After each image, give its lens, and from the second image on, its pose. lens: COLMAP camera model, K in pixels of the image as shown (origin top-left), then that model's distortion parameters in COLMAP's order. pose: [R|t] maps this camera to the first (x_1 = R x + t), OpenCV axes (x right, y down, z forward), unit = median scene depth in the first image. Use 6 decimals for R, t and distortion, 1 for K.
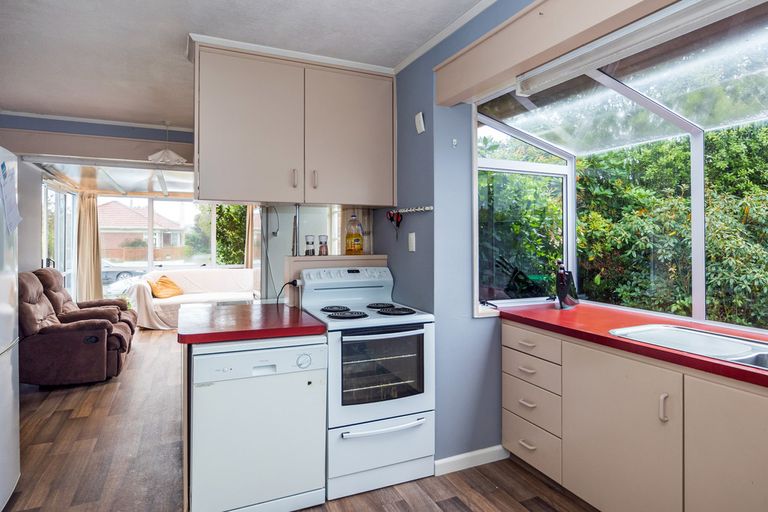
lens RADIAL K [[443.4, 0, 384.1], [0, 443.4, 233.8], [0, 0, 1]] dist [-0.052118, -0.000542]
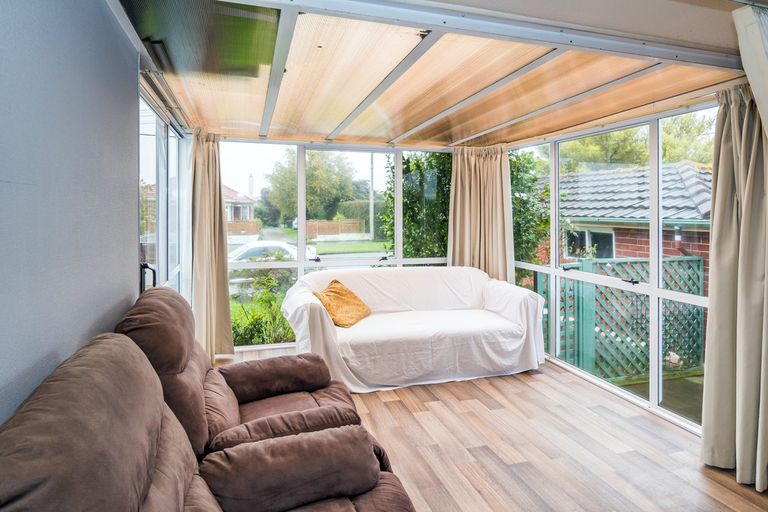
lens RADIAL K [[443.4, 0, 384.1], [0, 443.4, 233.8], [0, 0, 1]] dist [-0.052118, -0.000542]
pose [[0.990878, 0.011899, -0.134232, -0.364990], [-0.003945, 0.998229, 0.059361, 0.001322], [0.134701, -0.058290, 0.989170, 0.446837]]
